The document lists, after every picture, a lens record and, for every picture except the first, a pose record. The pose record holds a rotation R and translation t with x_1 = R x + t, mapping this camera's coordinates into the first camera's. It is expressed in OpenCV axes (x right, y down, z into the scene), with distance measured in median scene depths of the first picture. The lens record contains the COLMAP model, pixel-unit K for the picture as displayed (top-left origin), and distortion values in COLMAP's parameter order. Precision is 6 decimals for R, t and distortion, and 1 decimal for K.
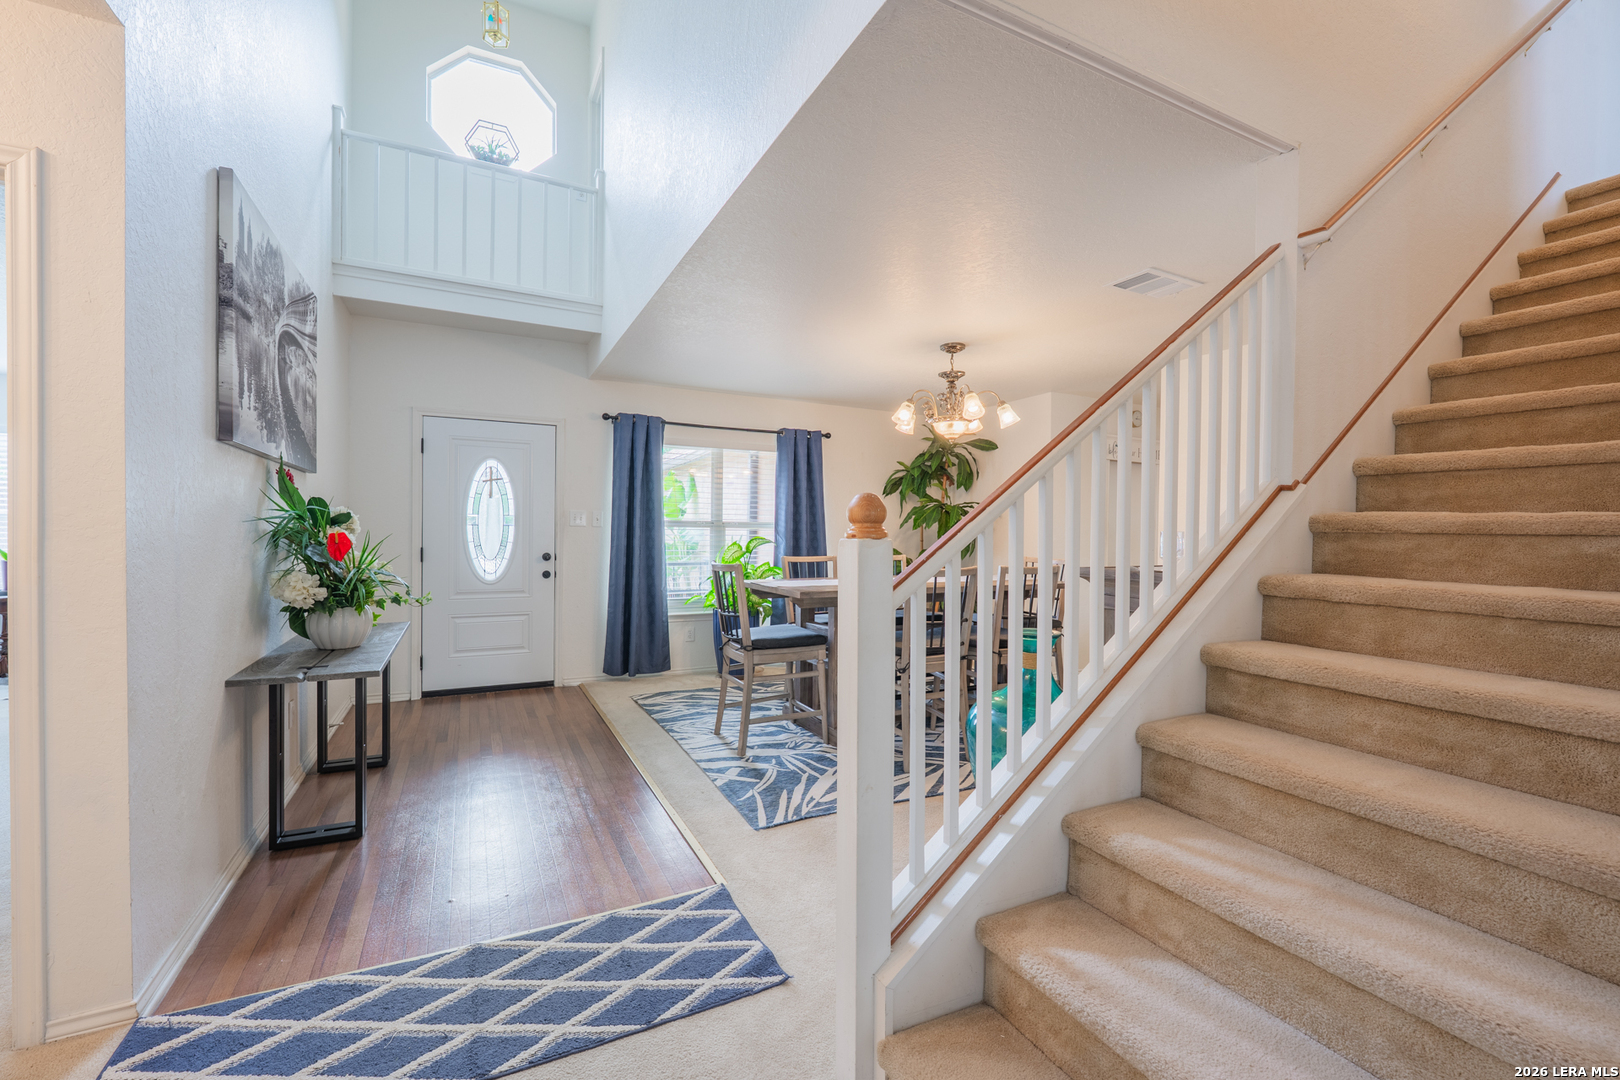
lens RADIAL K [[665.6, 0, 798.3], [0, 665.6, 540.2], [0, 0, 1]] dist [-0.011009, -0.000665]
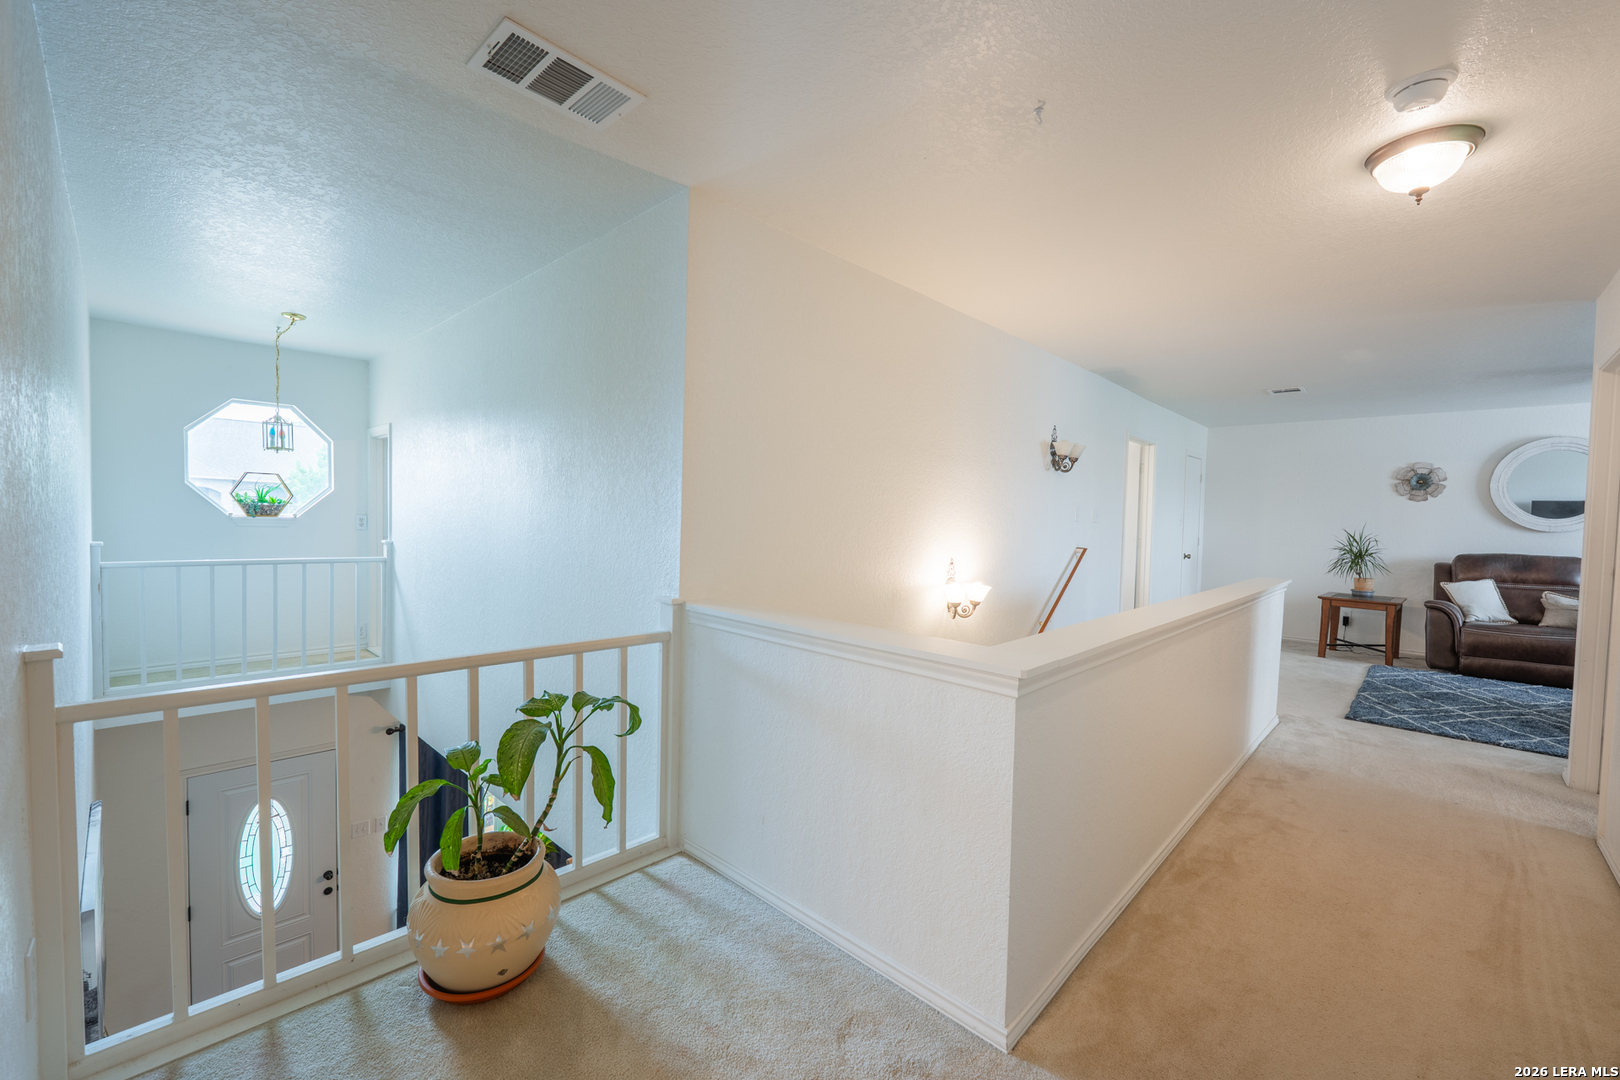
lens RADIAL K [[665.6, 0, 793.0], [0, 665.6, 539.1], [0, 0, 1]] dist [-0.011009, -0.000665]
pose [[0.940973, -0.000631, 0.338482, -0.050553], [-0.007865, 0.999687, 0.023729, -0.649984], [-0.338392, -0.024991, 0.940673, -0.257234]]
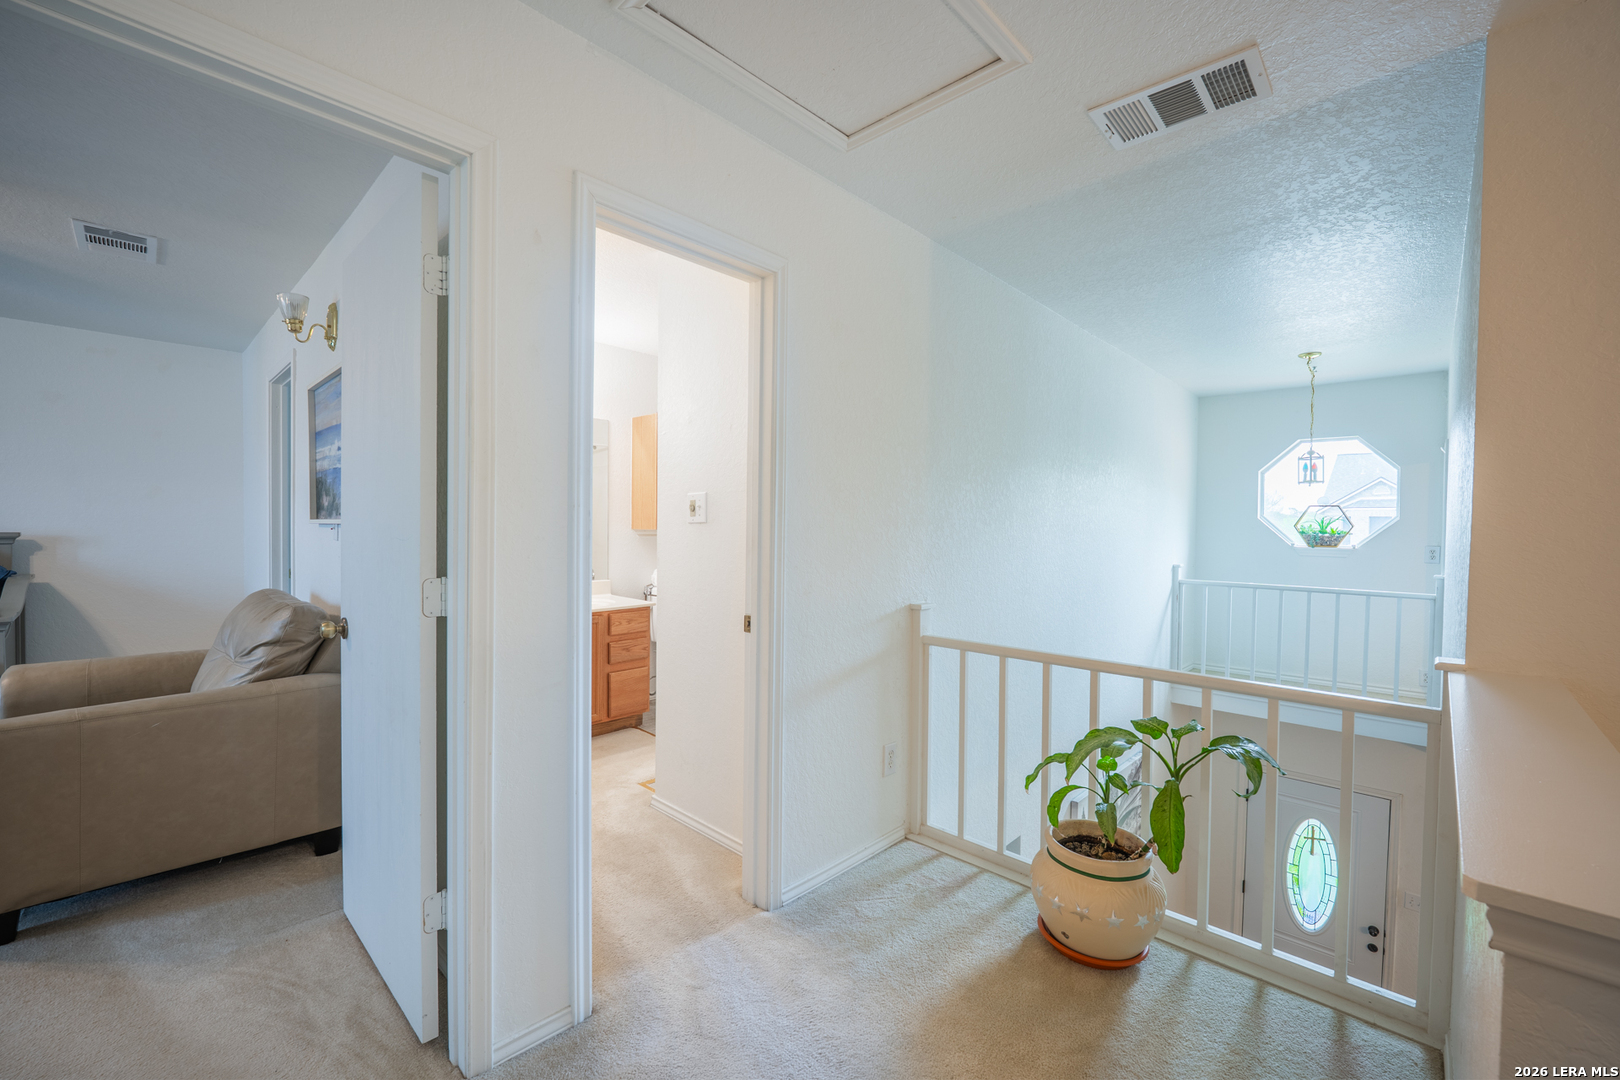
lens RADIAL K [[665.6, 0, 797.6], [0, 665.6, 549.2], [0, 0, 1]] dist [-0.011009, -0.000665]
pose [[0.342883, 0.022968, -0.939097, 0.275682], [-0.022133, 0.999621, 0.016366, -0.649690], [0.939117, 0.015173, 0.343262, -0.167308]]
